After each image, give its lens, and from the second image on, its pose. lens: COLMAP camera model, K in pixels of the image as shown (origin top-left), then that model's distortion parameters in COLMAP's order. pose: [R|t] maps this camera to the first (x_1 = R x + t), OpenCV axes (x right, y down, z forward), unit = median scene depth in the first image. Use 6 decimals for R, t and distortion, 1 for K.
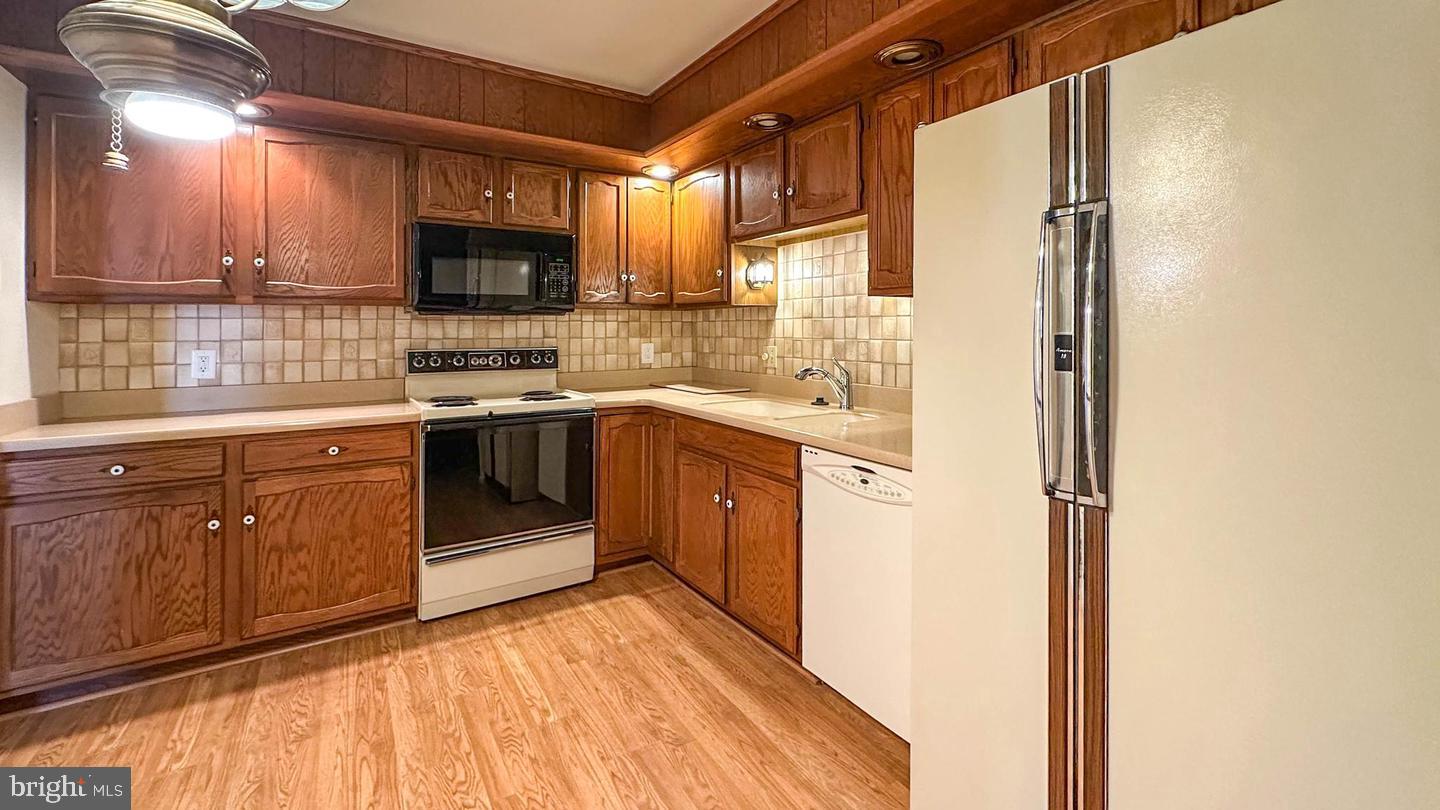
lens RADIAL K [[602.3, 0, 719.3], [0, 602.3, 441.4], [0, 0, 1]] dist [-0.000448, -0.000103]
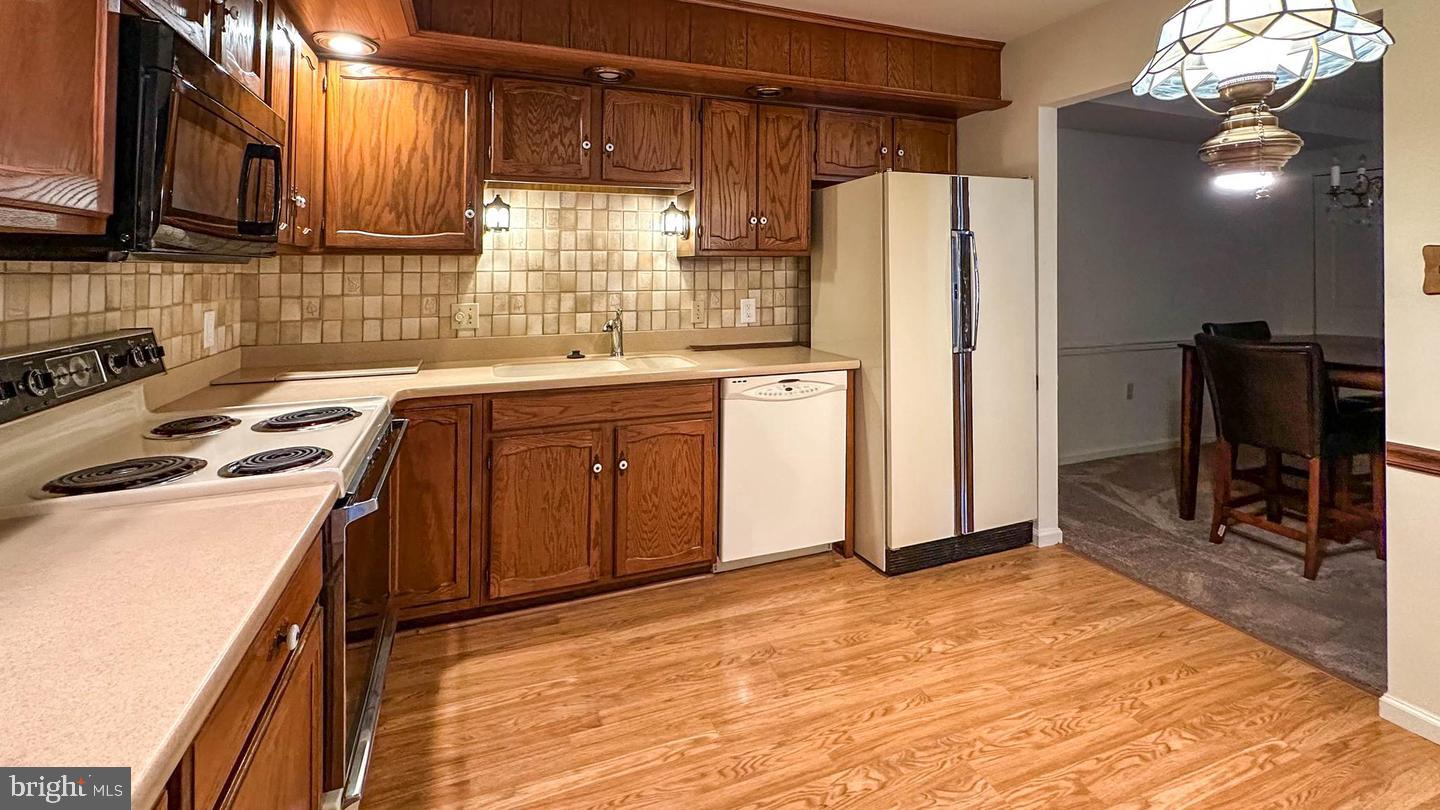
lens RADIAL K [[610.3, 0, 720.0], [0, 610.3, 405.0], [0, 0, 1]] dist [0.000737, -0.000025]
pose [[0.193851, -0.208726, 0.958569, -0.847224], [0.183874, 0.967518, 0.173490, -0.127398], [-0.963645, 0.142624, 0.225933, 0.596305]]
